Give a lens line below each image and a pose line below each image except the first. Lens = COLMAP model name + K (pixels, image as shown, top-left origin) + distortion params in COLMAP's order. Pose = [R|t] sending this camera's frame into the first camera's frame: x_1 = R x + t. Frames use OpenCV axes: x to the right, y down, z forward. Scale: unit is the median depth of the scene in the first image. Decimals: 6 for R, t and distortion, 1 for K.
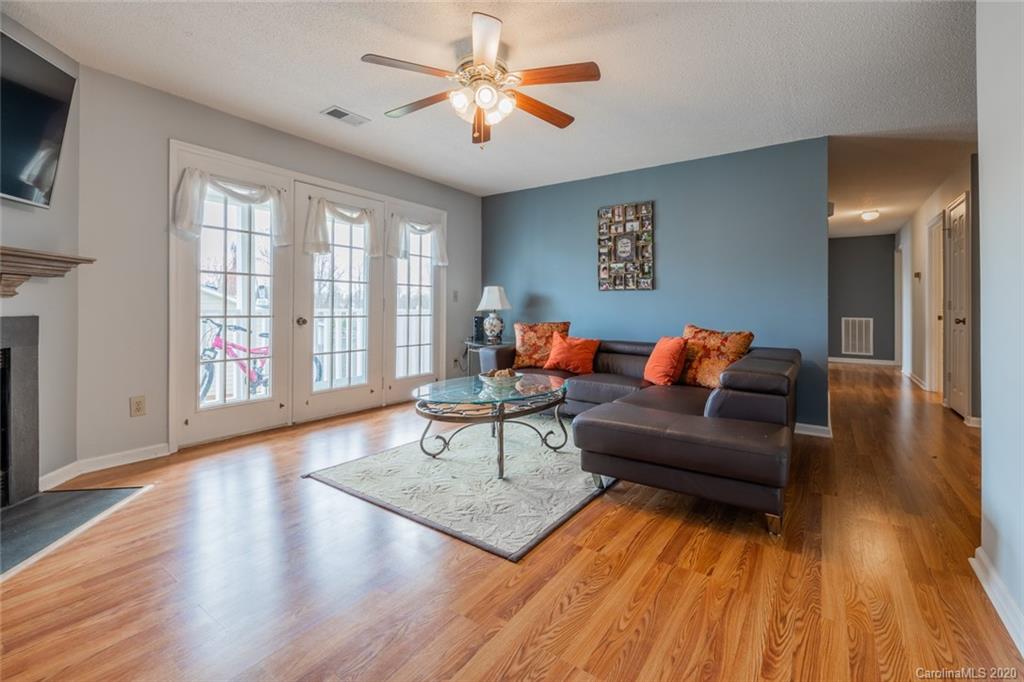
lens RADIAL K [[446.4, 0, 513.6], [0, 446.4, 301.2], [0, 0, 1]] dist [0.000275, 0.000108]
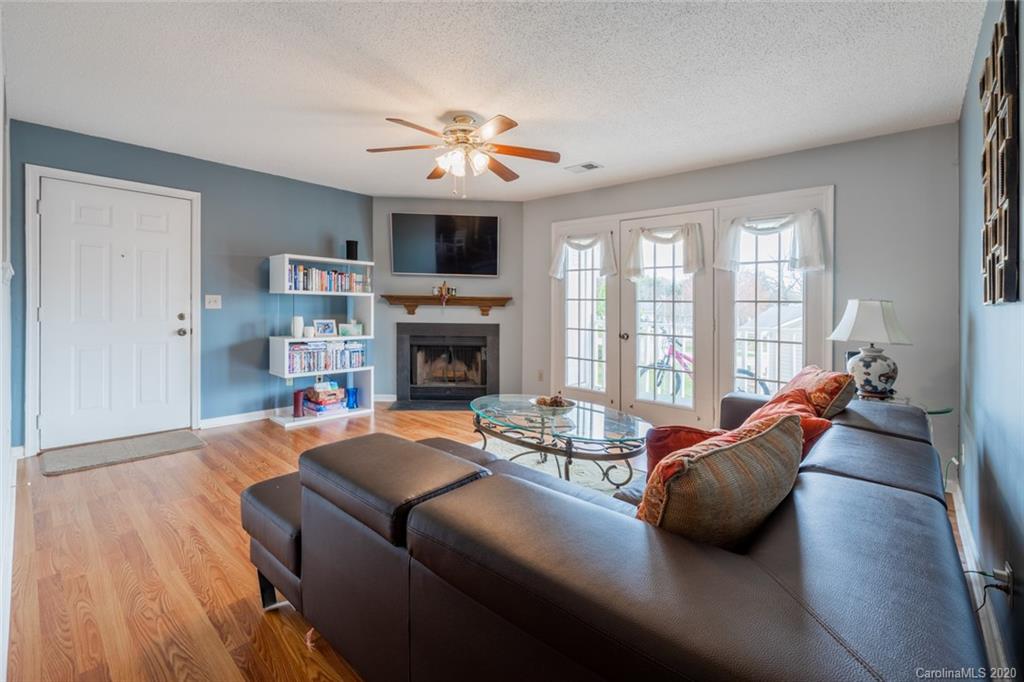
lens RADIAL K [[441.6, 0, 514.7], [0, 441.6, 311.2], [0, 0, 1]] dist [-0.000678, 0.000109]
pose [[-0.119314, -0.001731, -0.992855, 1.177254], [-0.007711, 0.999970, -0.000817, -0.031592], [0.992827, 0.007558, -0.119324, 1.347682]]
